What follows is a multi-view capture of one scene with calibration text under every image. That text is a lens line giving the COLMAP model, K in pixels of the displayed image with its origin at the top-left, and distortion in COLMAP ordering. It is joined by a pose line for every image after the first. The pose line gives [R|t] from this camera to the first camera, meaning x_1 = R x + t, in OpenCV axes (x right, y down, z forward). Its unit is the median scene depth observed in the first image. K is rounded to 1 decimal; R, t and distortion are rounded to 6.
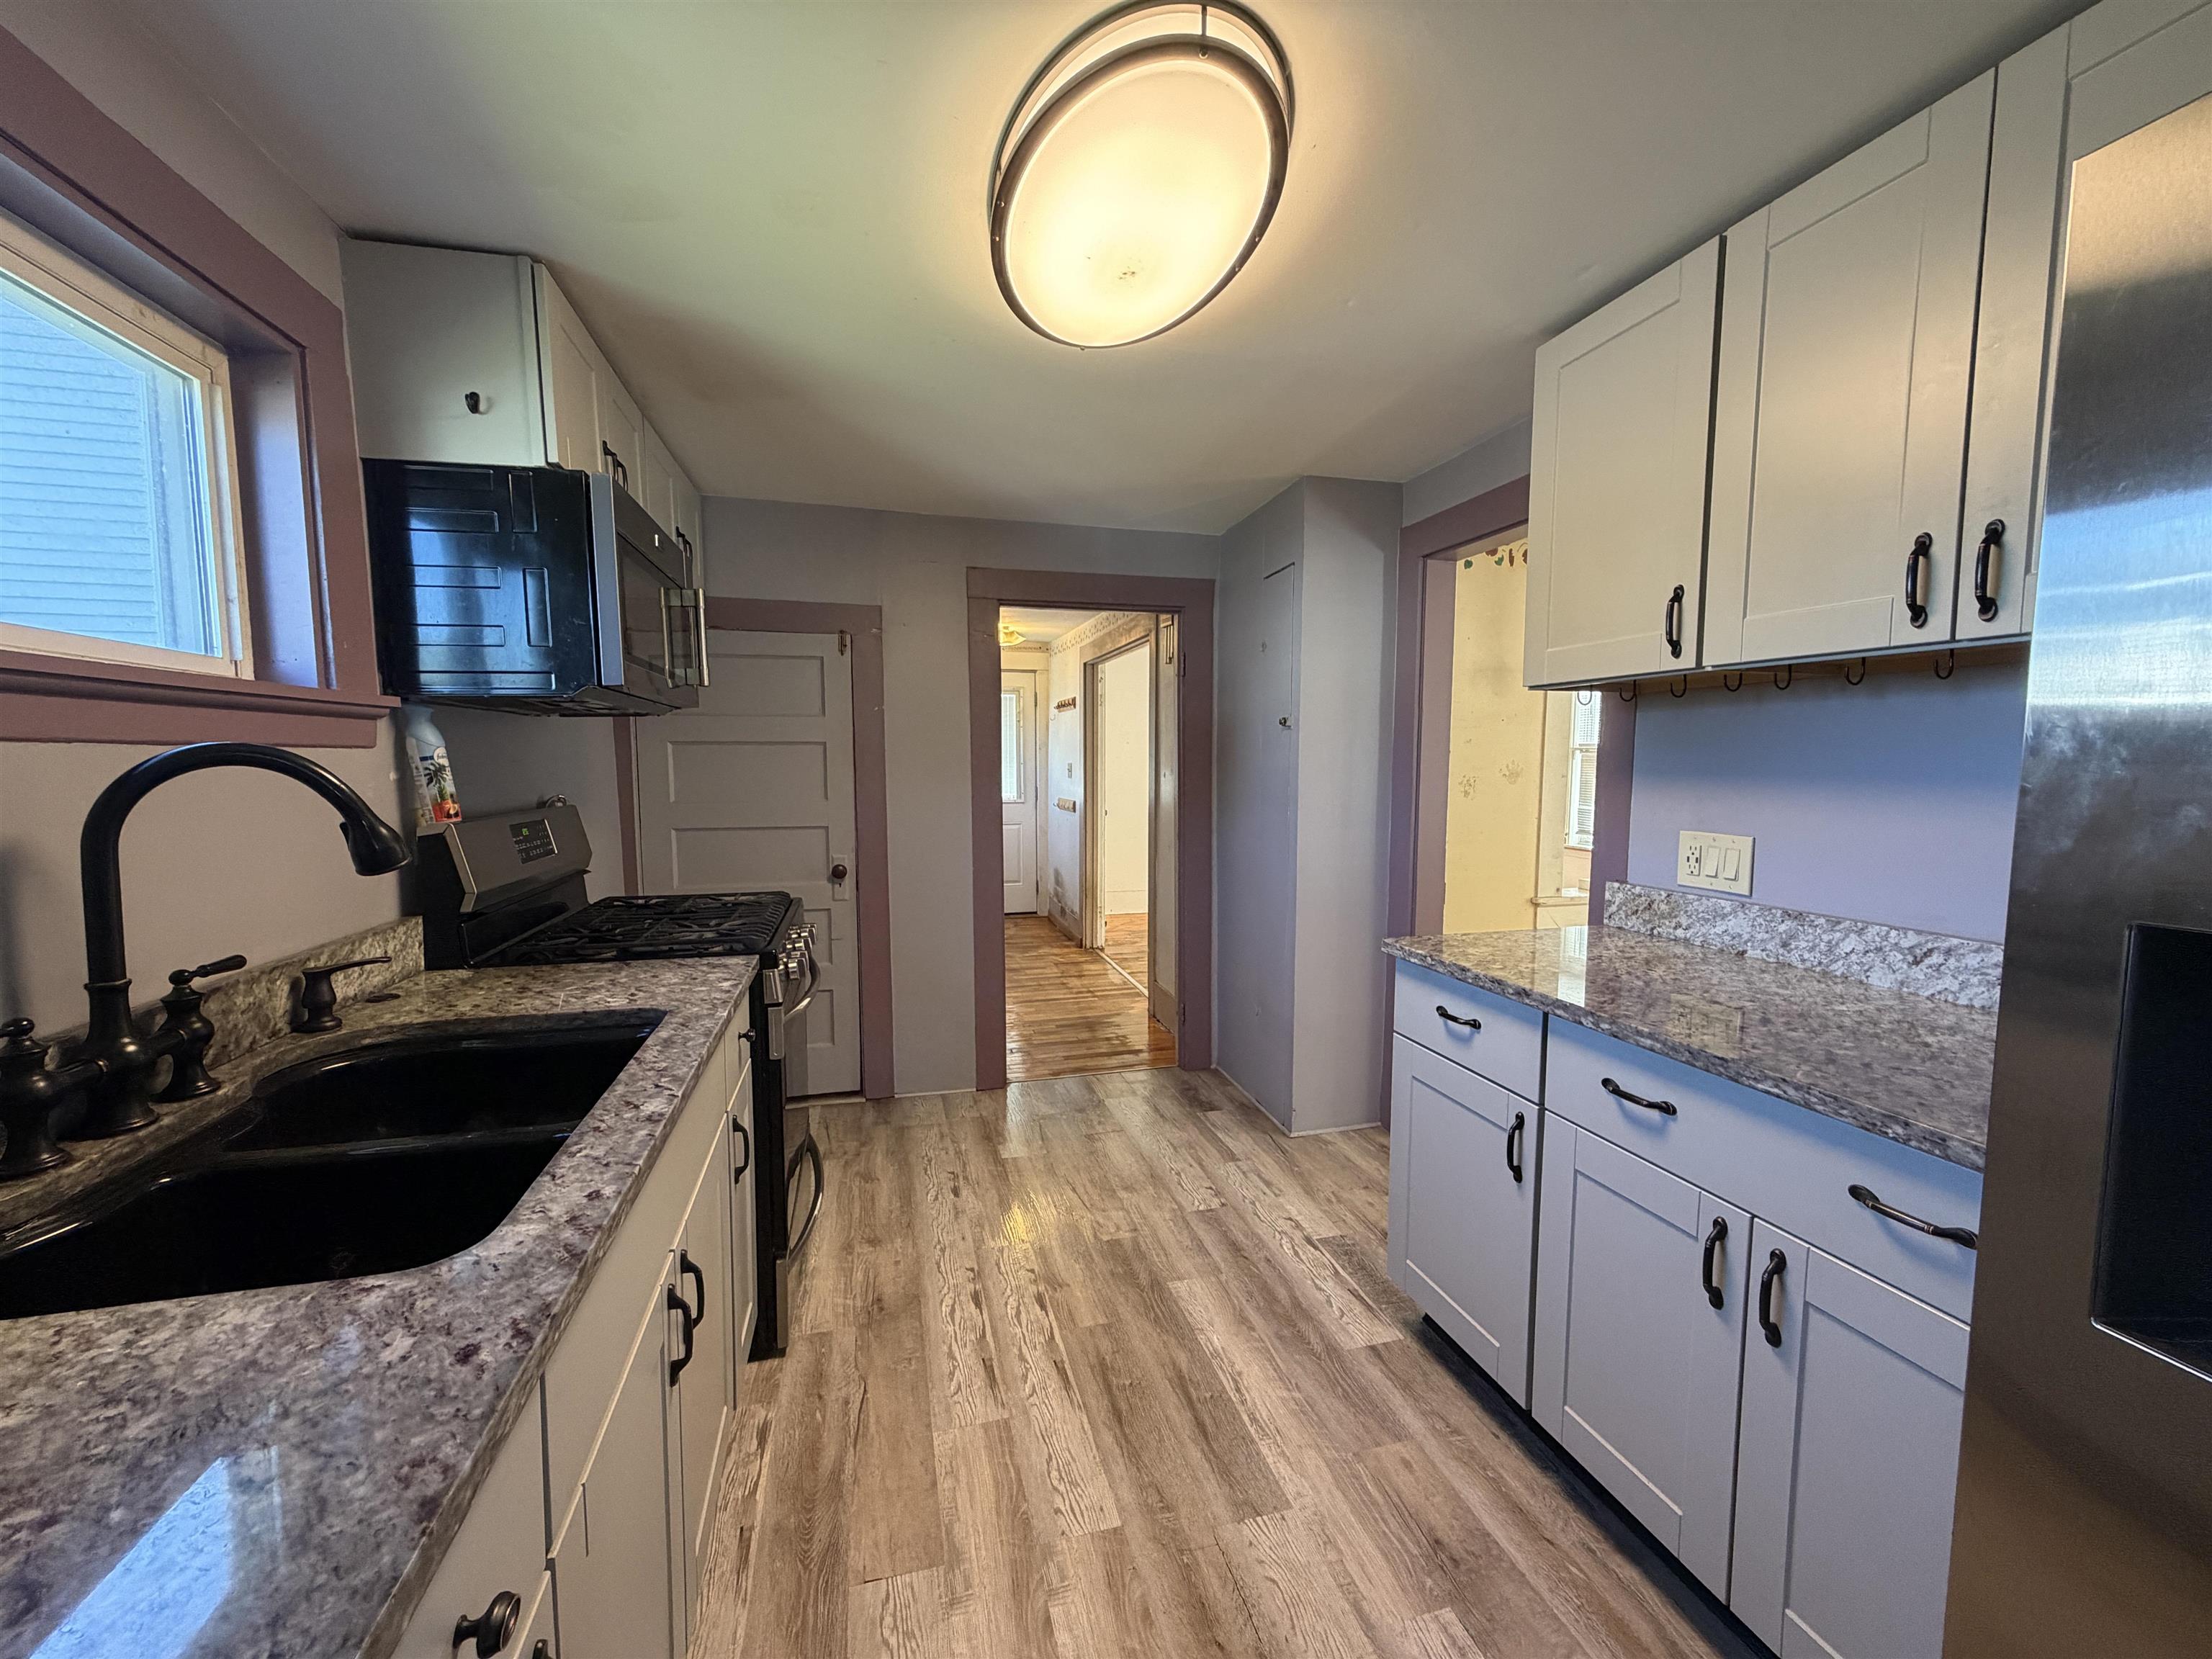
lens RADIAL K [[879.6, 0, 1101.3], [0, 879.6, 832.6], [0, 0, 1]] dist [0.000284, 0.000113]
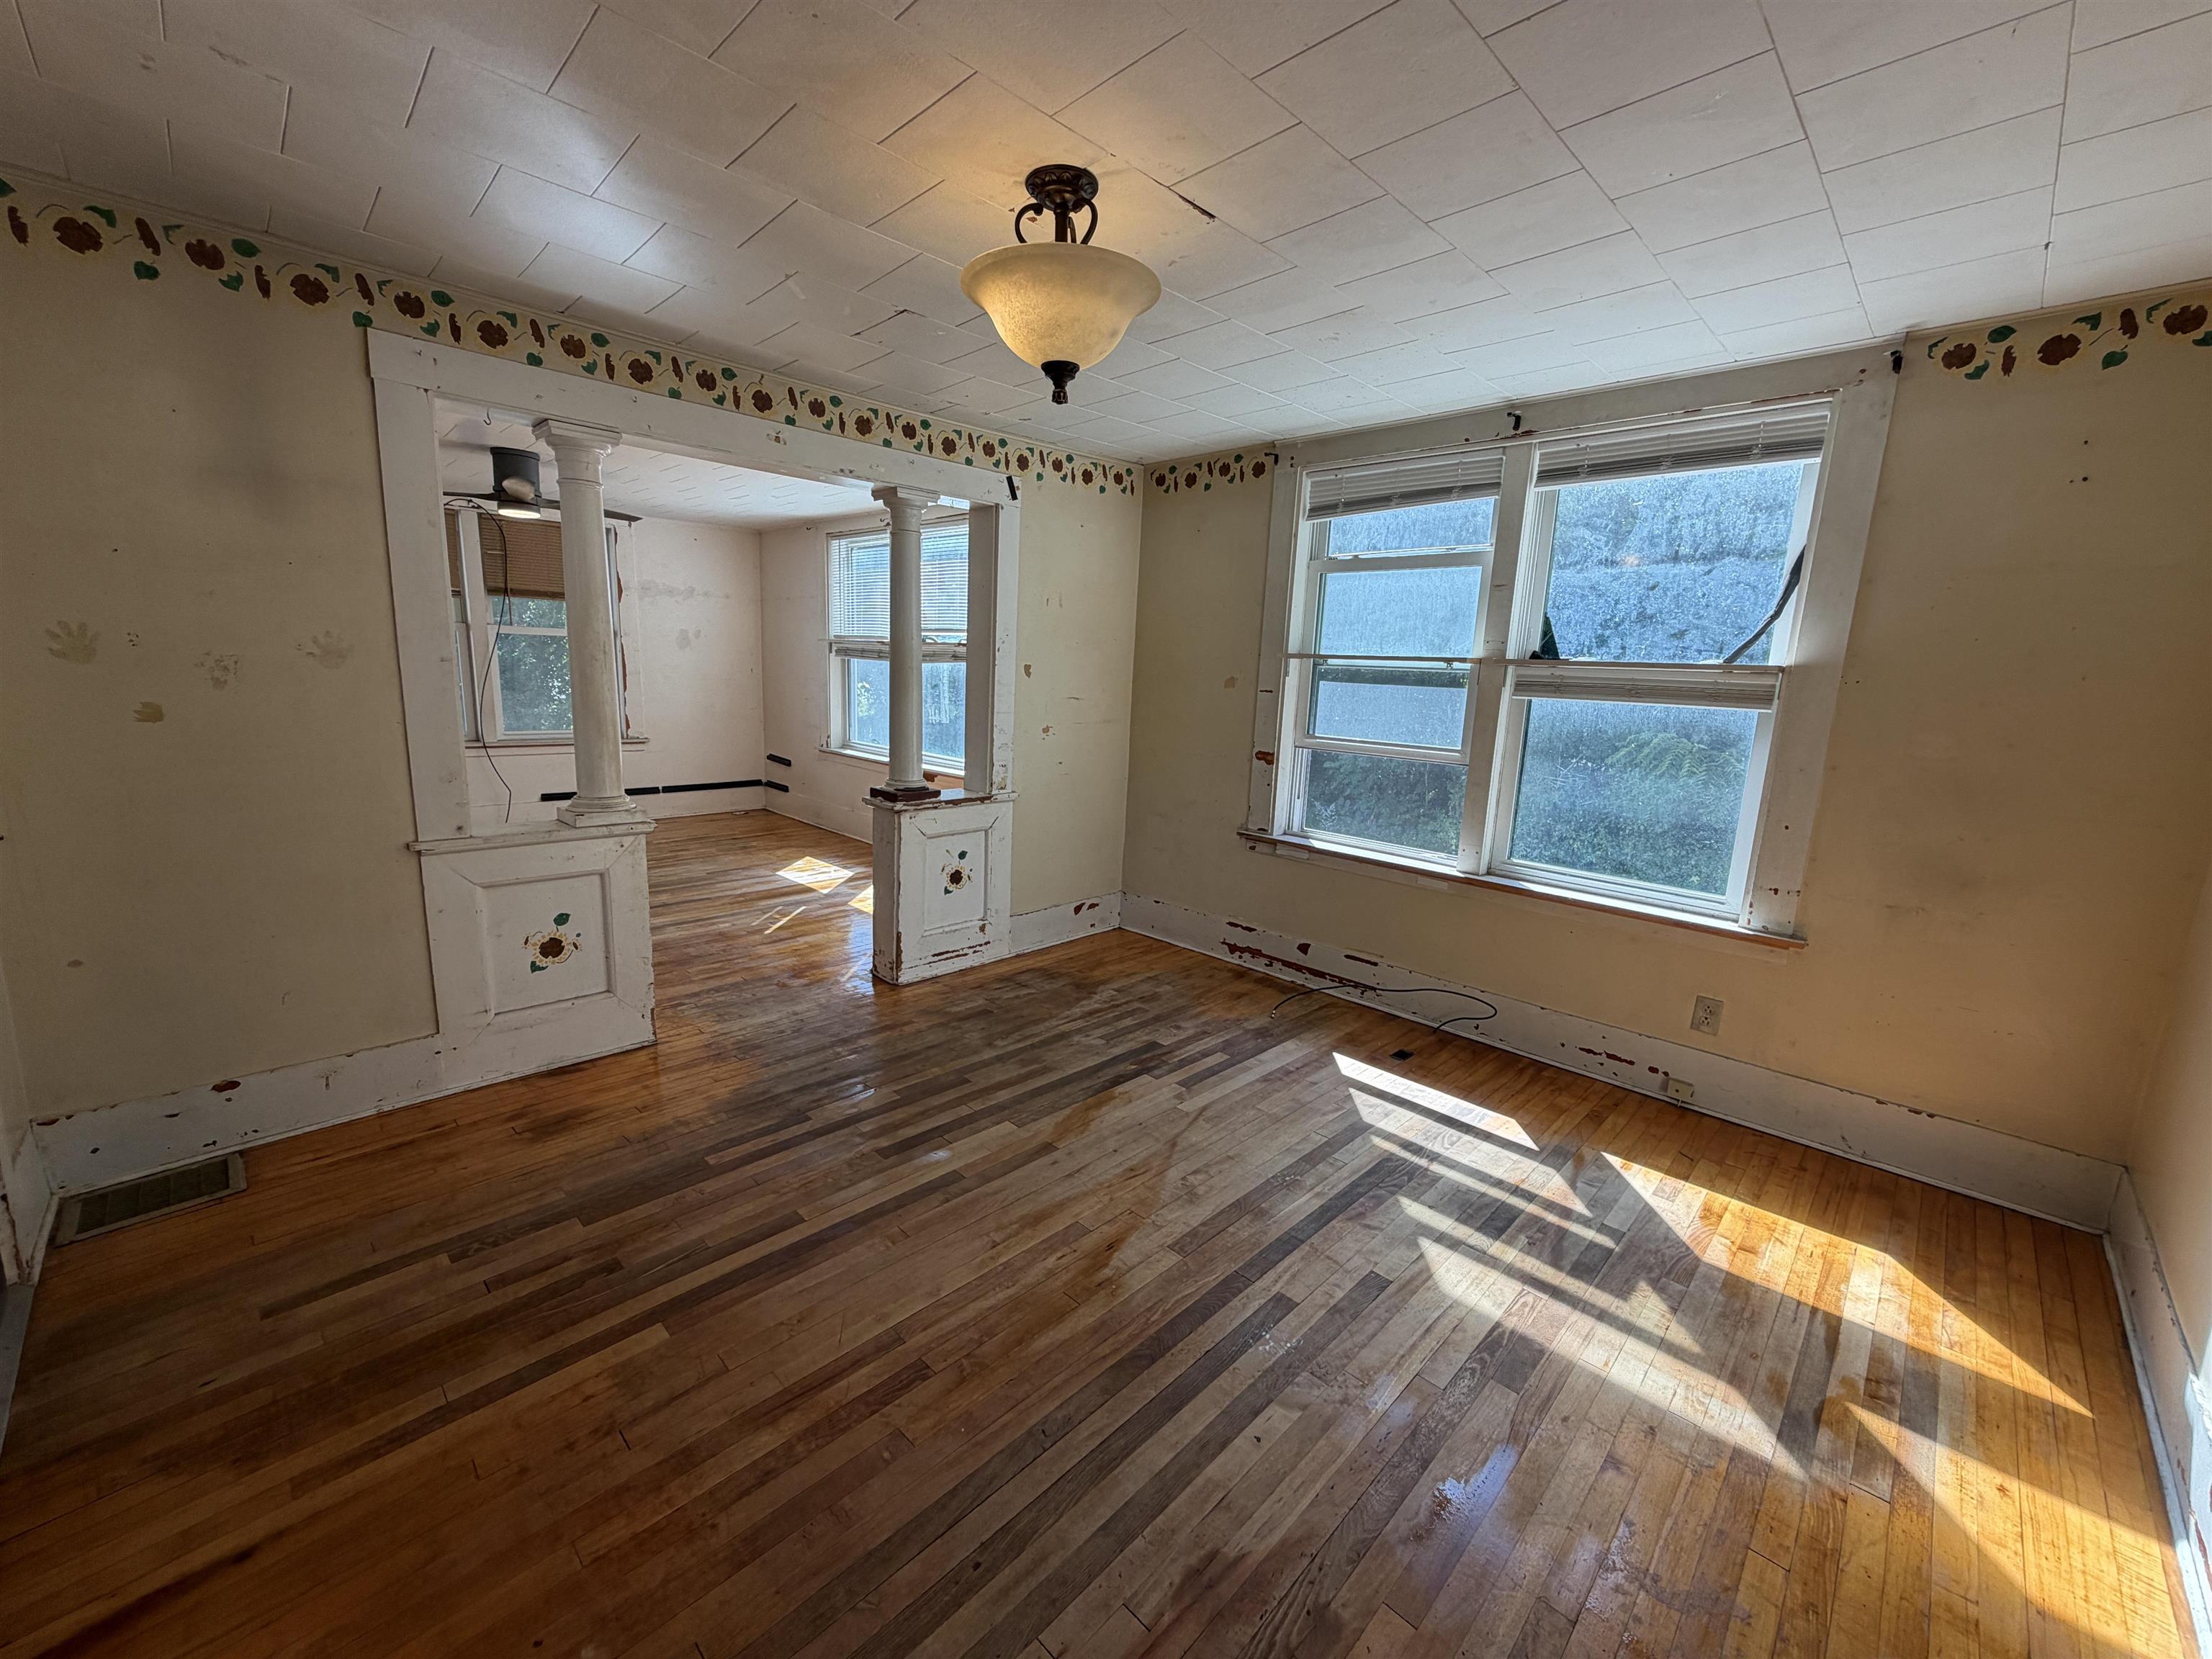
lens RADIAL K [[879.6, 0, 1099.7], [0, 879.6, 831.1], [0, 0, 1]] dist [0.000284, 0.000113]
pose [[0.855726, -0.065227, 0.513301, 1.132796], [0.005858, 0.993180, 0.116441, -0.018583], [-0.517396, -0.096634, 0.850273, 0.305417]]
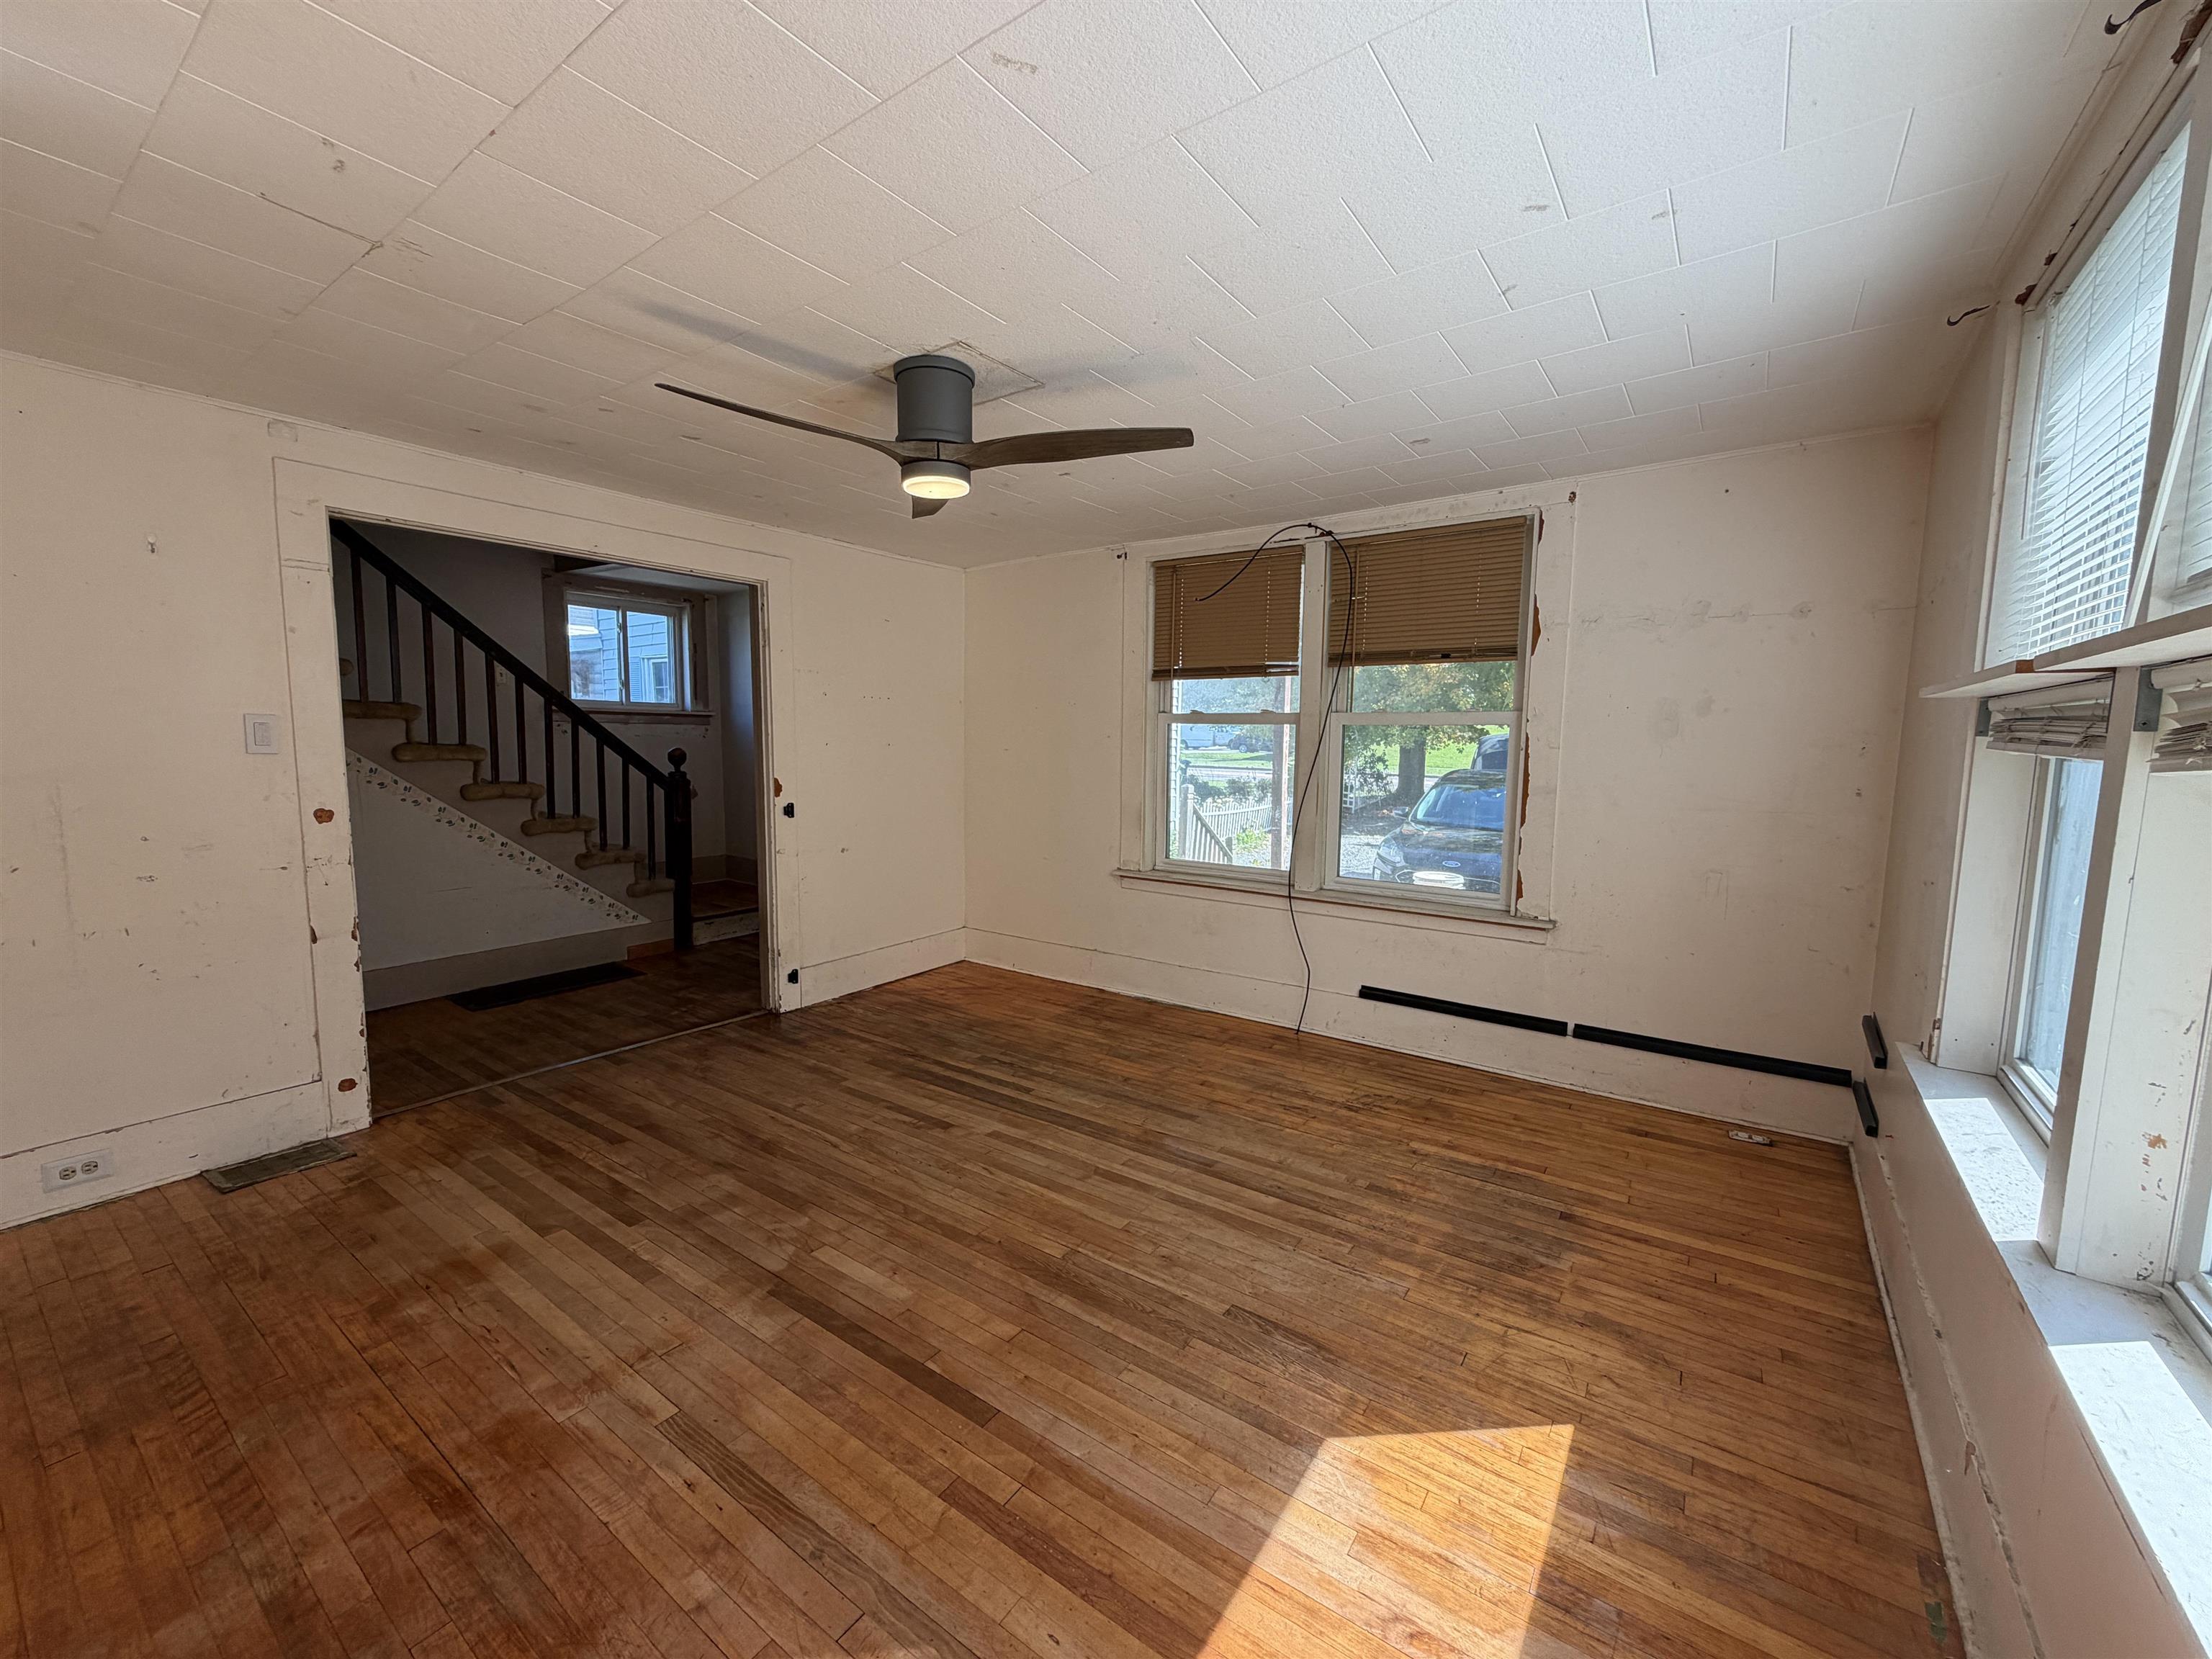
lens RADIAL K [[879.6, 0, 1097.6], [0, 879.6, 834.5], [0, 0, 1]] dist [0.000284, 0.000113]
pose [[0.643498, 0.089261, -0.760225, 2.122100], [-0.075846, 0.995725, 0.052712, -0.180590], [0.761681, 0.023740, 0.647518, 2.435687]]
